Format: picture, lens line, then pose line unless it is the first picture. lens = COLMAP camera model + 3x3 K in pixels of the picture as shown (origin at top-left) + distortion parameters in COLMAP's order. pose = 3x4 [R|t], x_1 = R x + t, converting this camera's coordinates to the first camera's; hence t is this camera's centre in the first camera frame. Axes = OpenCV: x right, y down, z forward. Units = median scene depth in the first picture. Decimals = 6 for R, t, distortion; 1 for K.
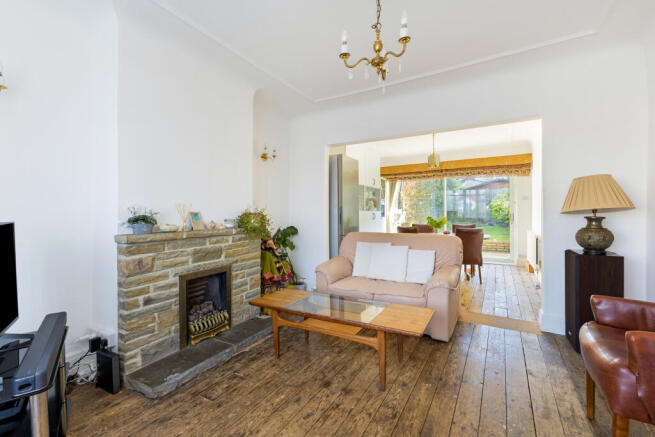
lens RADIAL K [[291.8, 0, 323.9], [0, 291.8, 214.4], [0, 0, 1]] dist [0.016132, 0.000133]
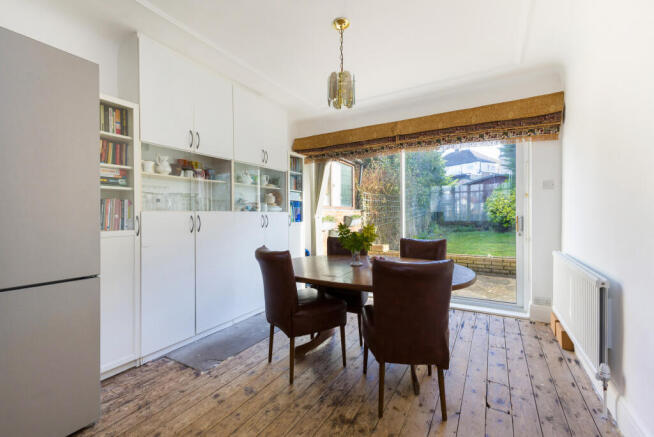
lens RADIAL K [[291.4, 0, 327.5], [0, 291.4, 217.5], [0, 0, 1]] dist [0.016132, 0.000133]
pose [[0.999873, -0.001216, 0.015860, 0.538943], [0.001117, 0.999980, 0.006268, -0.007719], [-0.015867, -0.006250, 0.999855, 0.902419]]
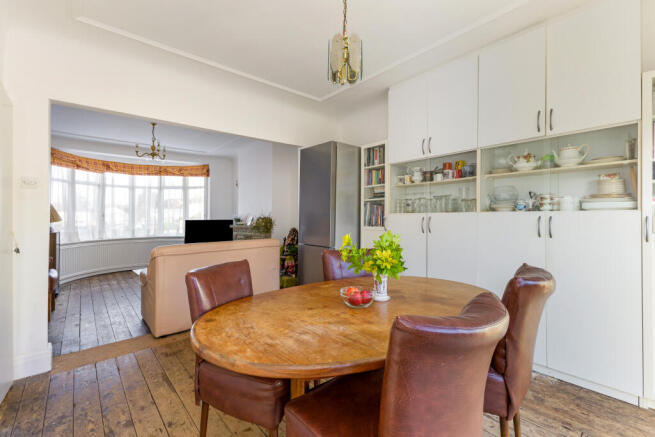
lens RADIAL K [[291.8, 0, 324.8], [0, 291.8, 218.8], [0, 0, 1]] dist [0.016132, 0.000133]
pose [[-0.324263, 0.010878, -0.945905, 1.130375], [0.006067, 0.999937, 0.009419, -0.014584], [0.945948, -0.002685, -0.324308, 1.770845]]
